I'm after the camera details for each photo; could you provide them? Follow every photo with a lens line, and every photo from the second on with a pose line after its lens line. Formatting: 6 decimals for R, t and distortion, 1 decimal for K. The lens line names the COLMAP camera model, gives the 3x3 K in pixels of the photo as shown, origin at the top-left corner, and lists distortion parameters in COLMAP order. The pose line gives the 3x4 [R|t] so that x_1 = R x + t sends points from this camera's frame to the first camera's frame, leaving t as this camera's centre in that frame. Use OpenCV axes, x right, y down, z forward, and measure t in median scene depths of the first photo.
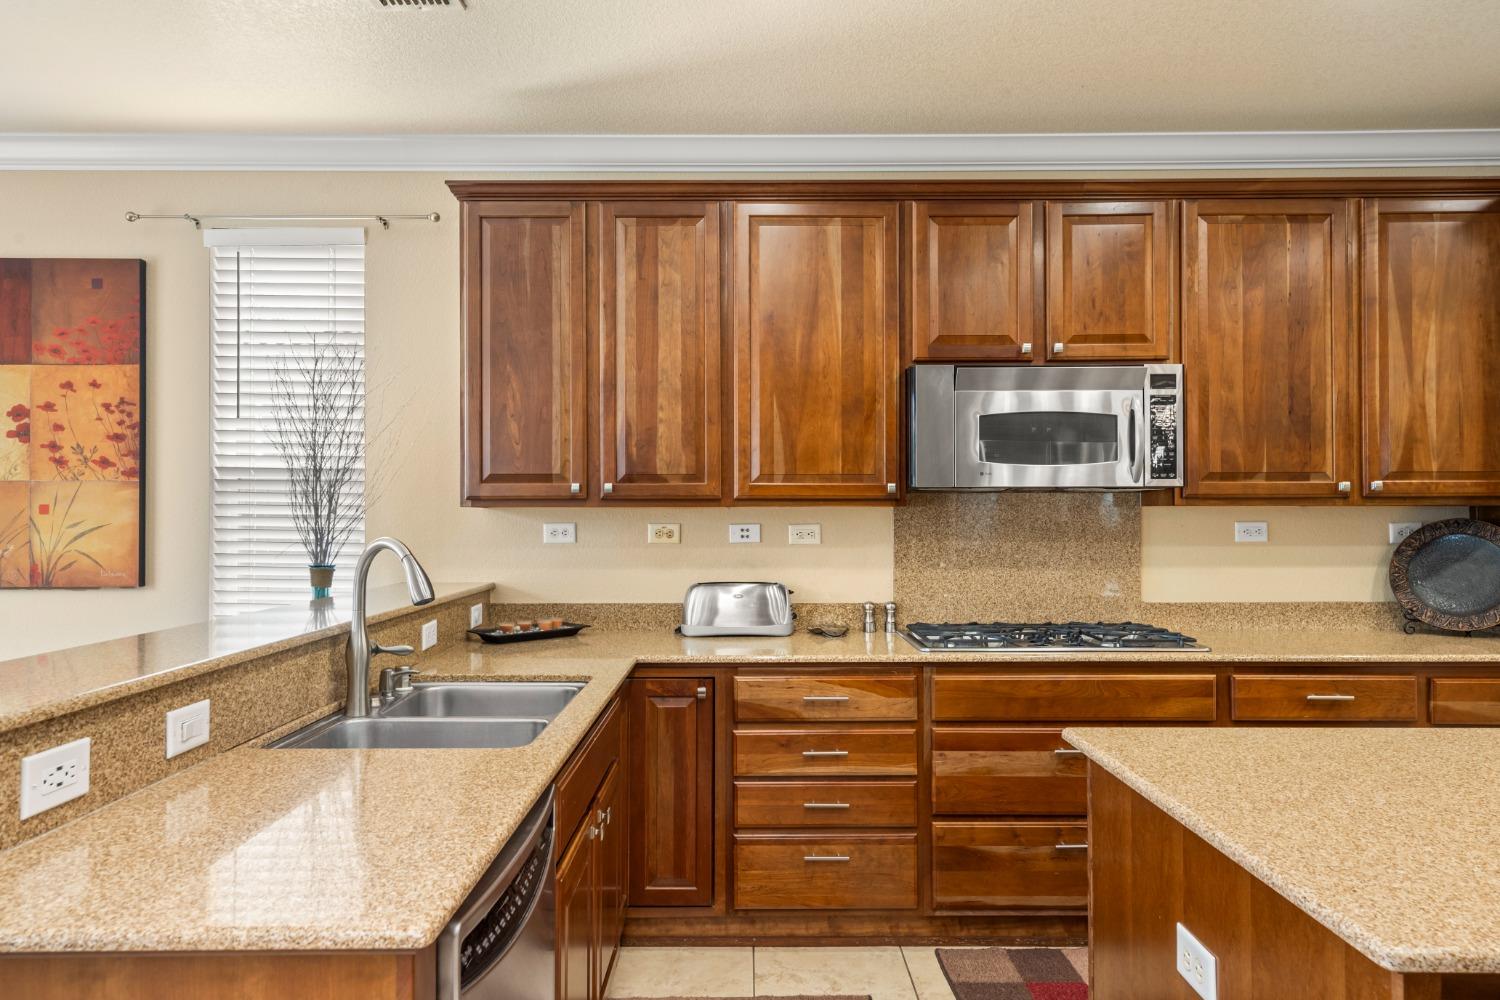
lens RADIAL K [[1016.9, 0, 737.7], [0, 1016.9, 503.5], [0, 0, 1]] dist [0.003263, 0.004351]
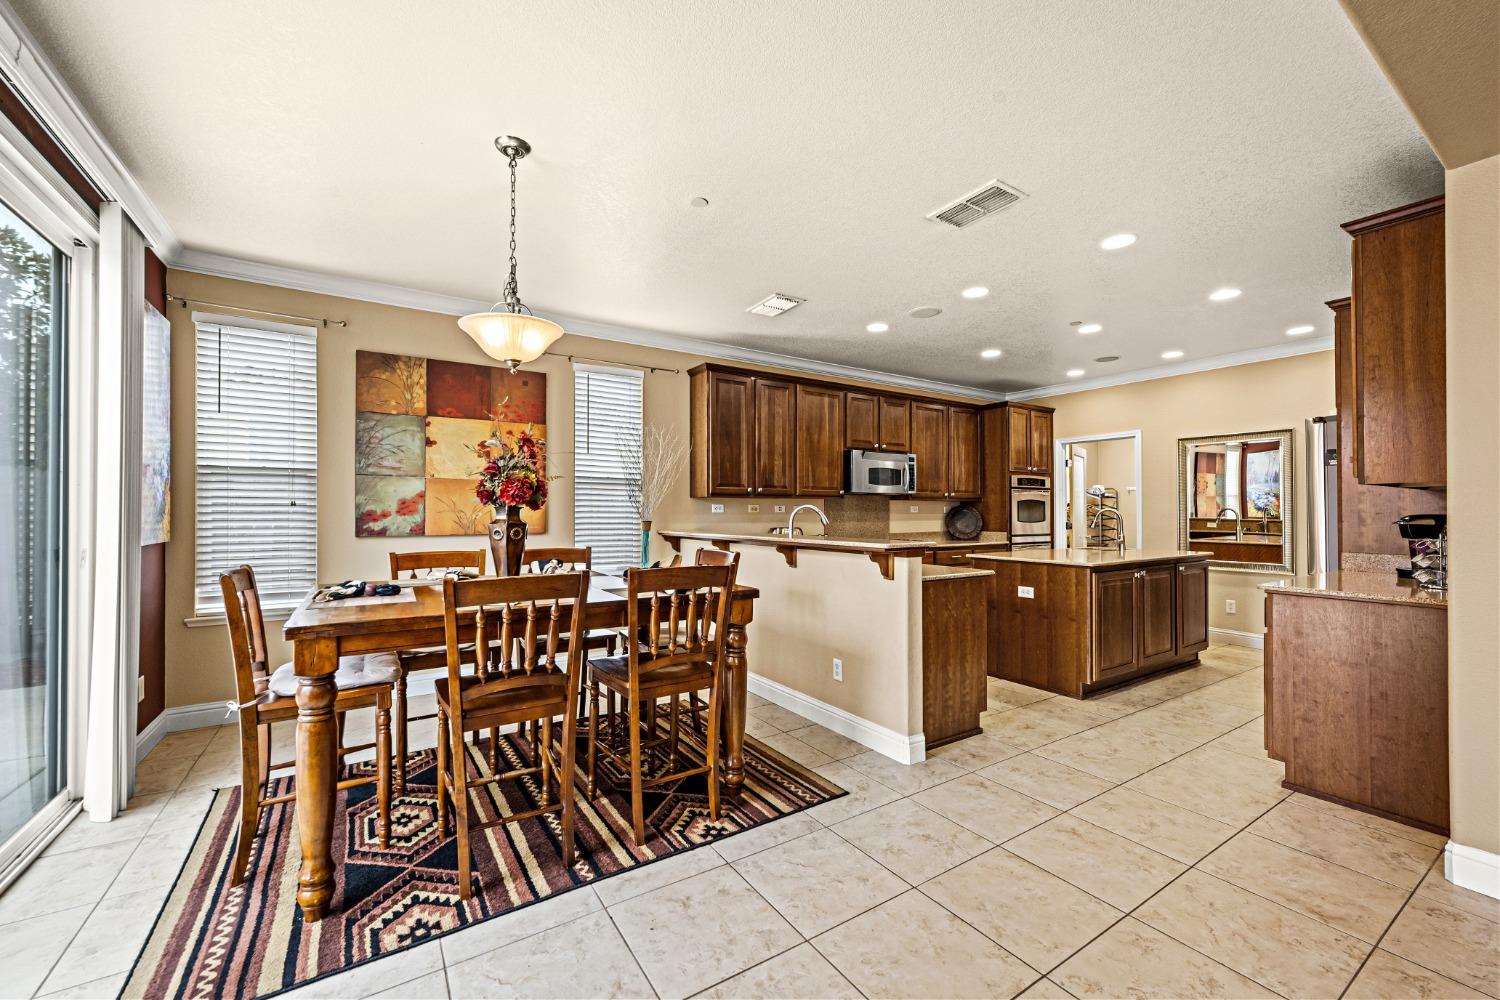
lens RADIAL K [[604.4, 0, 751.7], [0, 604.4, 507.6], [0, 0, 1]] dist [-0.007334, -0.000575]
pose [[0.833648, 0.006422, 0.552259, -0.985009], [-0.004481, 0.999978, -0.004864, 0.036939], [-0.552278, 0.001581, 0.833658, -0.264108]]
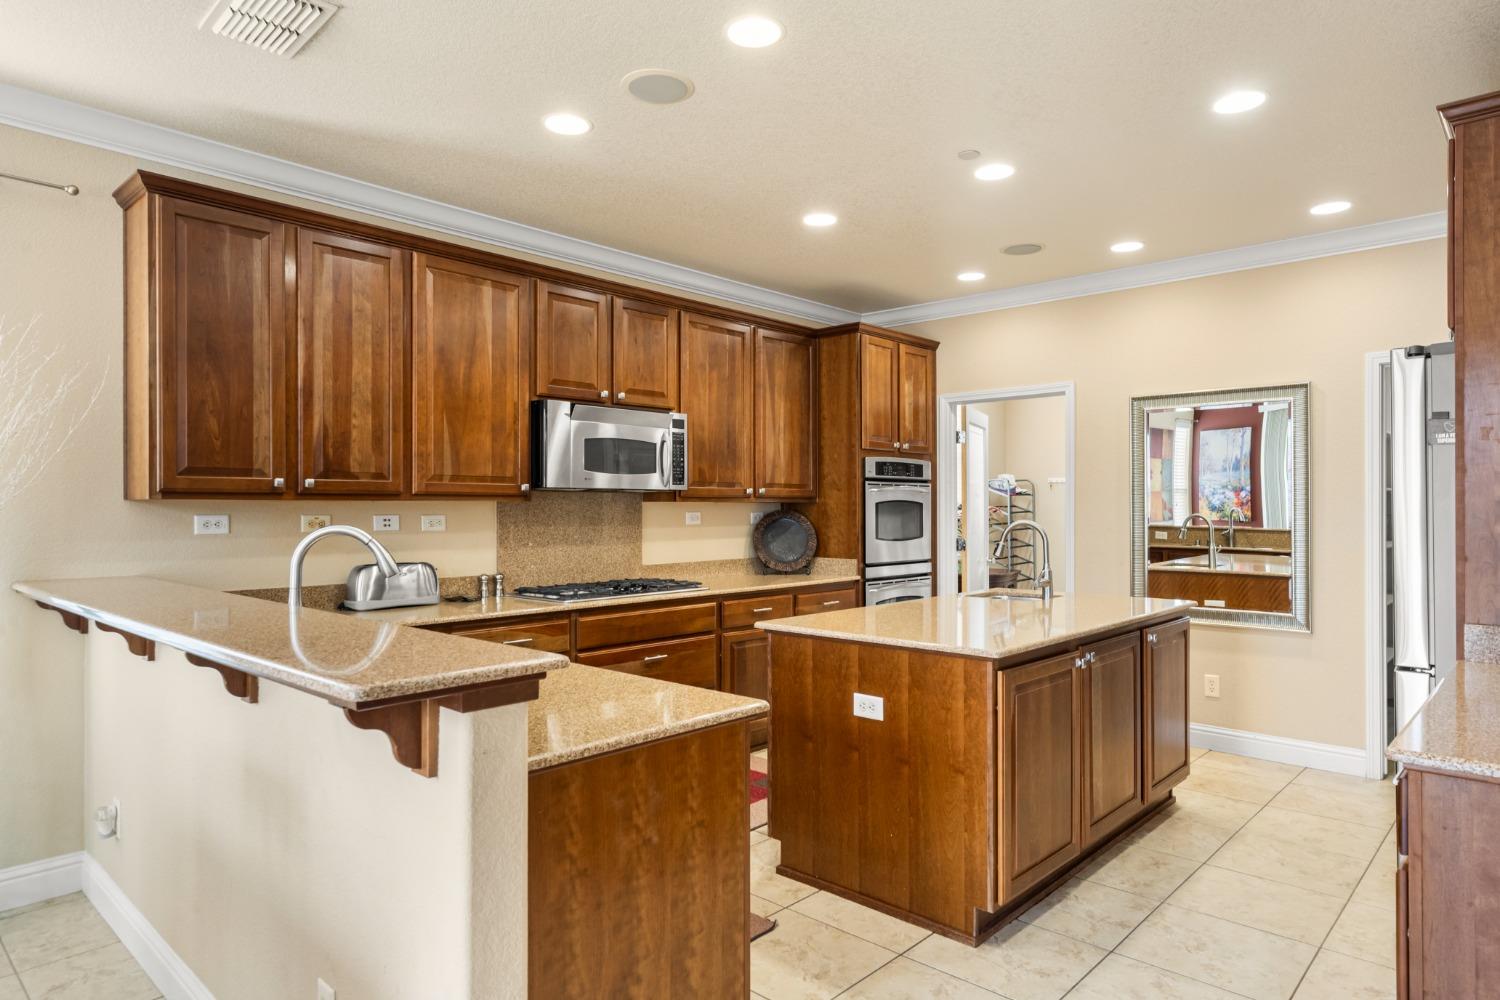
lens RADIAL K [[885.4, 0, 752.1], [0, 885.4, 506.7], [0, 0, 1]] dist [0.000479, 0.002156]
pose [[0.675465, 0.001989, 0.737389, -0.515531], [-0.003943, 0.999992, 0.000915, 0.008317], [-0.737381, -0.003526, 0.675468, -0.024661]]
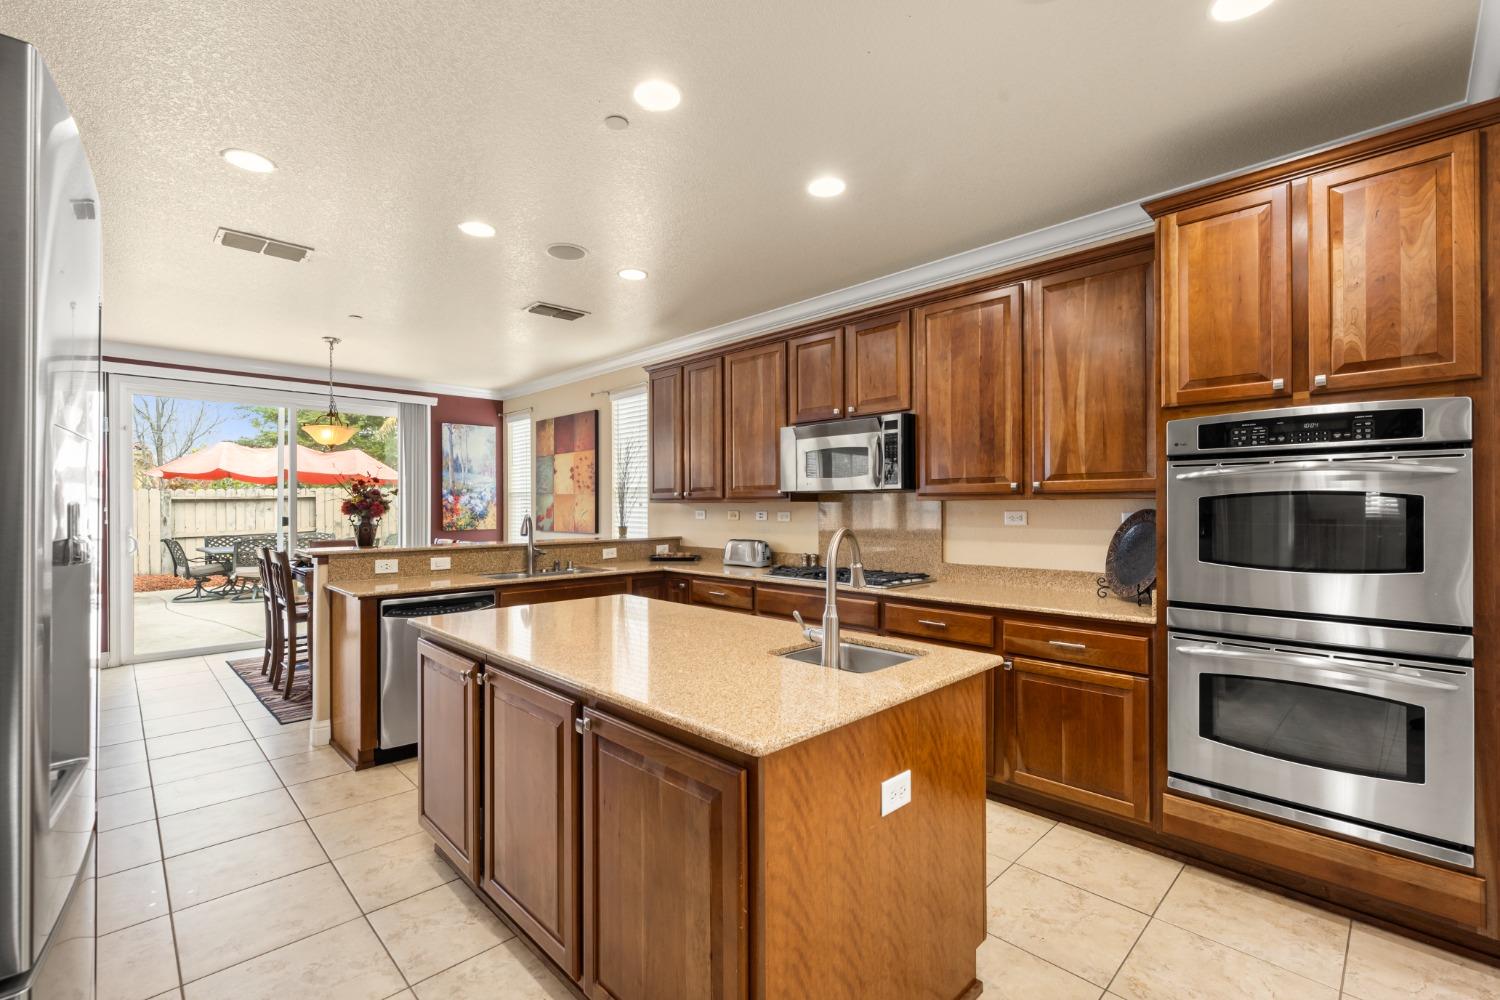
lens RADIAL K [[658.3, 0, 745.7], [0, 658.3, 498.4], [0, 0, 1]] dist [-0.000395, 0.001009]
pose [[0.700118, -0.008578, -0.713976, 0.985803], [0.003928, 0.999959, -0.008162, 0.006490], [0.714017, 0.002910, 0.700123, 0.085244]]
